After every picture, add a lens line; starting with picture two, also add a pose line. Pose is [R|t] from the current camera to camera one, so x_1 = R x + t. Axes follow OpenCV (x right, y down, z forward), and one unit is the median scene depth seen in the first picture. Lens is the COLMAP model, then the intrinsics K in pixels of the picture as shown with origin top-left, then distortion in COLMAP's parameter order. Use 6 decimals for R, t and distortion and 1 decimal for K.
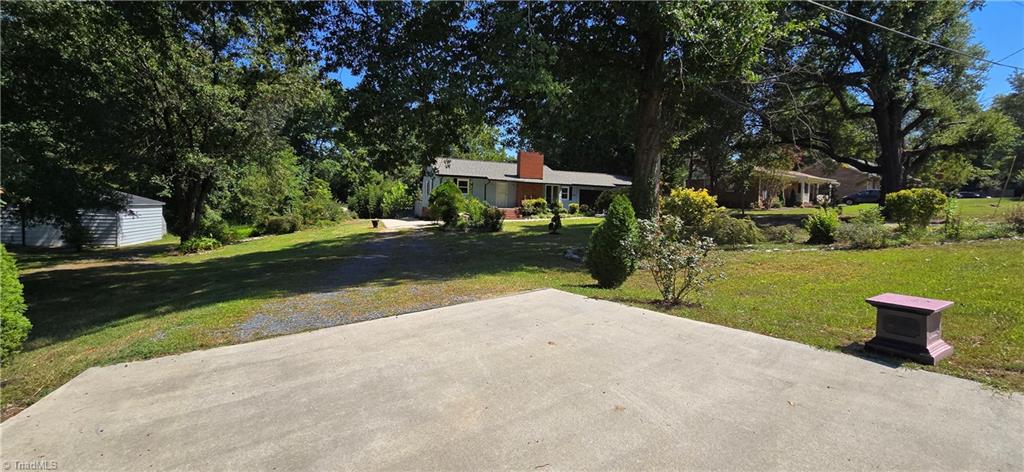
lens RADIAL K [[419.1, 0, 507.3], [0, 419.1, 224.6], [0, 0, 1]] dist [-0.001249, 0.000067]
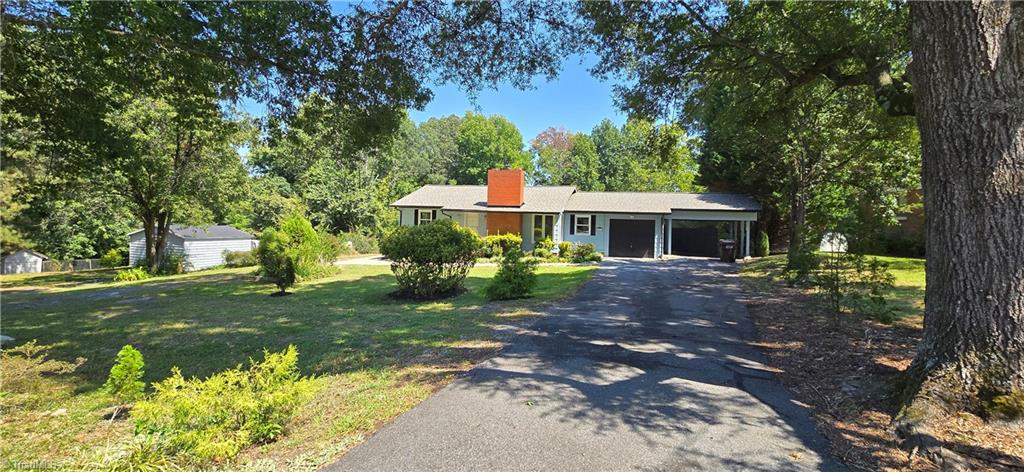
lens RADIAL K [[419.1, 0, 507.3], [0, 419.1, 224.6], [0, 0, 1]] dist [-0.001249, 0.000067]
pose [[0.788208, -0.006377, -0.615376, 0.504321], [-0.030674, 0.998296, -0.049635, -0.042732], [0.614645, 0.057999, 0.786669, 0.442030]]
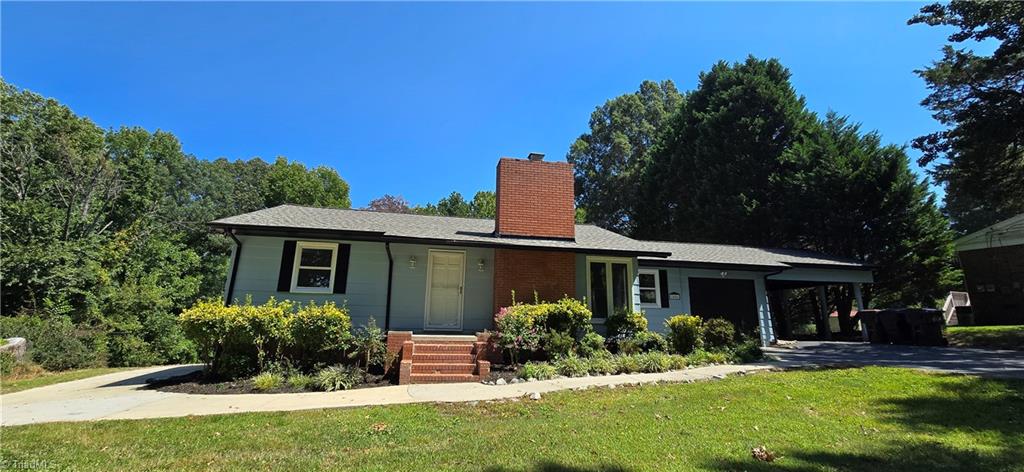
lens RADIAL K [[419.1, 0, 507.3], [0, 419.1, 224.6], [0, 0, 1]] dist [-0.001249, 0.000067]
pose [[0.986010, -0.053155, -0.157984, 0.086476], [0.007526, 0.961020, -0.276375, -0.031860], [0.166517, 0.271320, 0.947976, 0.692509]]
